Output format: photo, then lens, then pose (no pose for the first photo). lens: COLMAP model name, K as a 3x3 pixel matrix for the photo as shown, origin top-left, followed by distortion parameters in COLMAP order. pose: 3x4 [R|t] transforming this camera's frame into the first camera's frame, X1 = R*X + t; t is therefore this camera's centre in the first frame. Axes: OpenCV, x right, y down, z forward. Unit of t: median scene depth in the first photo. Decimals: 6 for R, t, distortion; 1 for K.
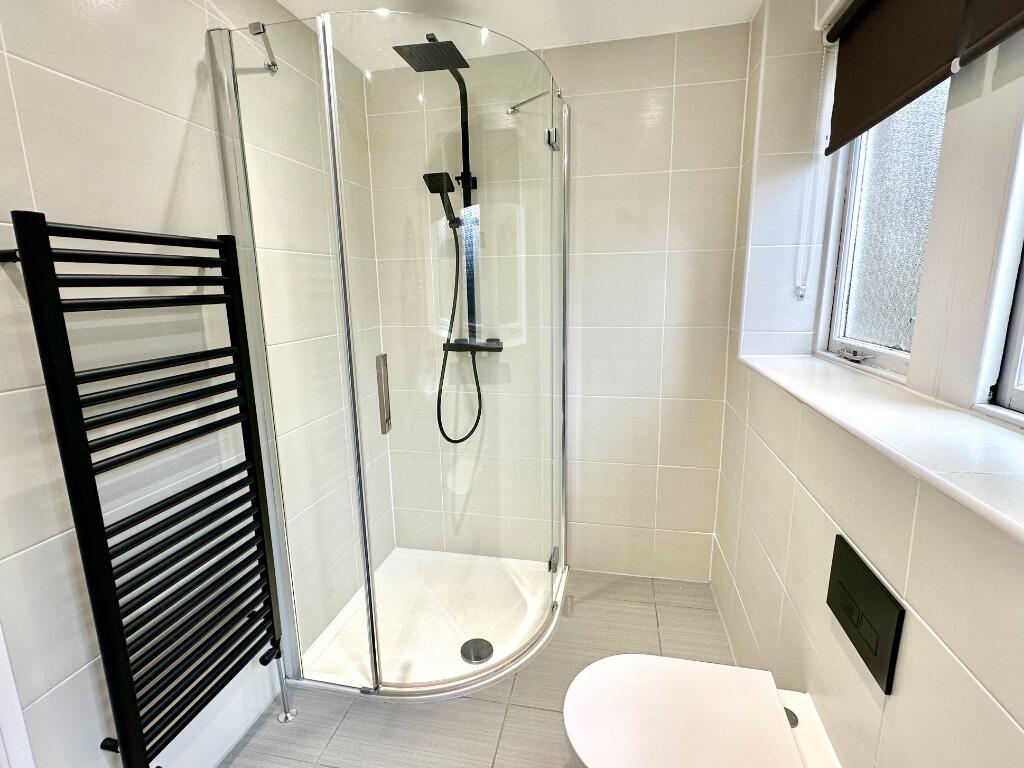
lens RADIAL K [[498.7, 0, 511.3], [0, 498.7, 385.0], [0, 0, 1]] dist [-0.004056, -0.000906]
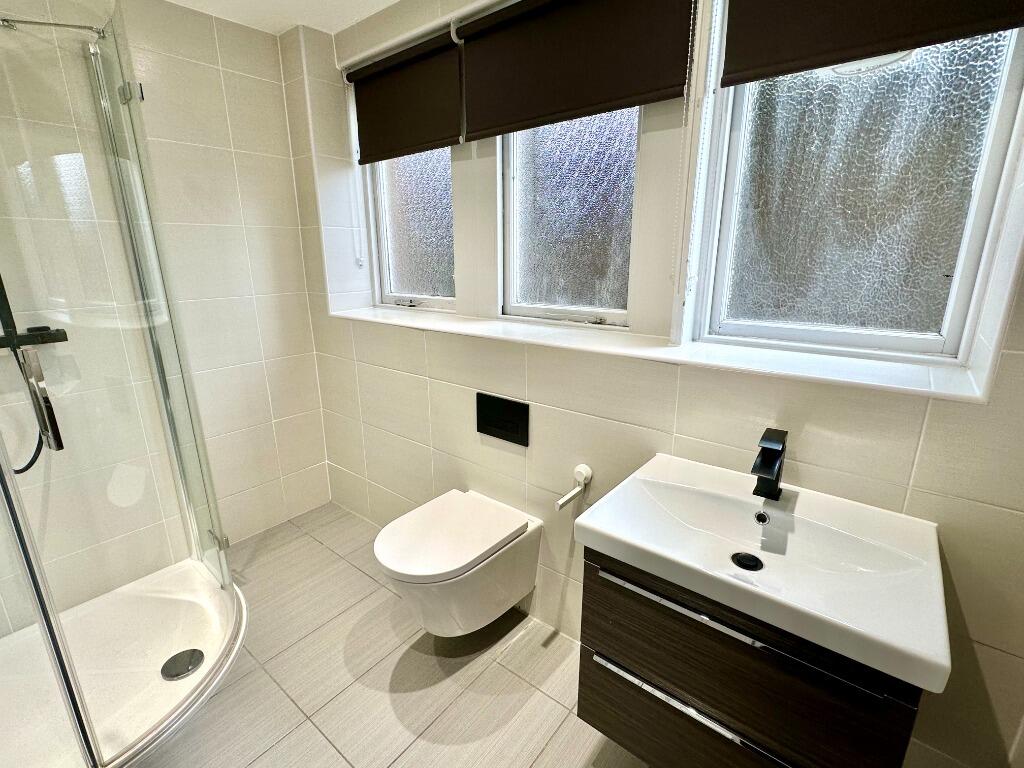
lens RADIAL K [[498.7, 0, 509.0], [0, 498.7, 389.3], [0, 0, 1]] dist [-0.004056, -0.000906]
pose [[0.433321, -0.225405, 0.872597, -0.514121], [0.173668, 0.970956, 0.164571, 0.001233], [-0.884349, 0.080230, 0.459881, 0.017842]]
